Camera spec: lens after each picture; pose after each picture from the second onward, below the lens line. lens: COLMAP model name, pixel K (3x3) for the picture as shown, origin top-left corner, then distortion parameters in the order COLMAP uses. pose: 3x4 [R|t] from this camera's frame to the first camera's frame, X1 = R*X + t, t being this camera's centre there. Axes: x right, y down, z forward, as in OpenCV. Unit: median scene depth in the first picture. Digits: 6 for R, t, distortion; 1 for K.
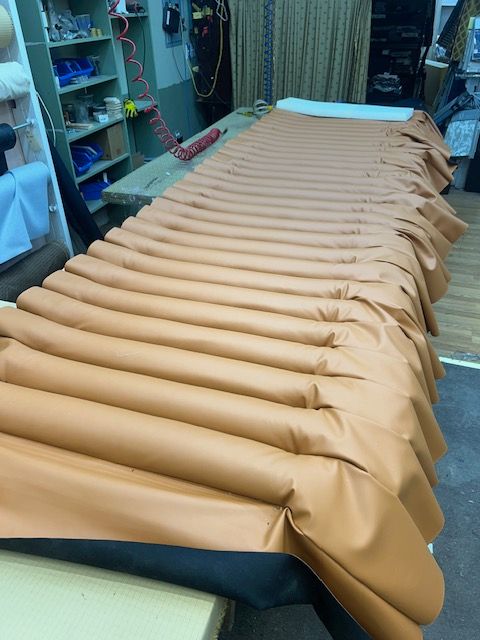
lens RADIAL K [[471.5, 0, 241.1], [0, 471.5, 320.5], [0, 0, 1]] dist [0.013522, -0.029340]
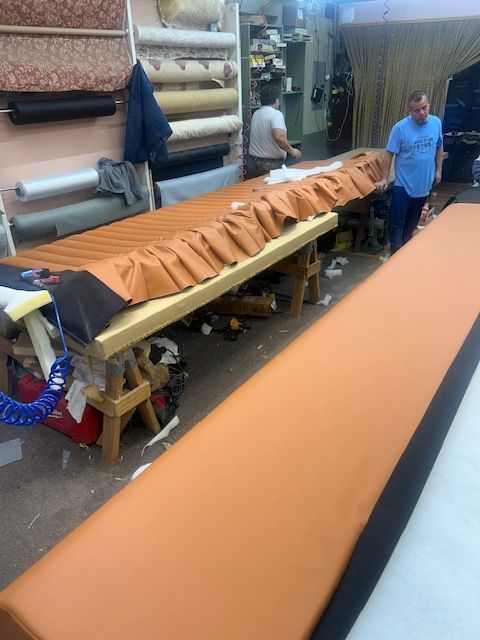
lens RADIAL K [[471.5, 0, 239.2], [0, 471.5, 320.6], [0, 0, 1]] dist [0.013522, -0.029340]
pose [[0.957536, 0.125254, -0.259687, 0.113350], [-0.154081, 0.983603, -0.093722, 0.321414], [0.243690, 0.129755, 0.961134, -0.526048]]
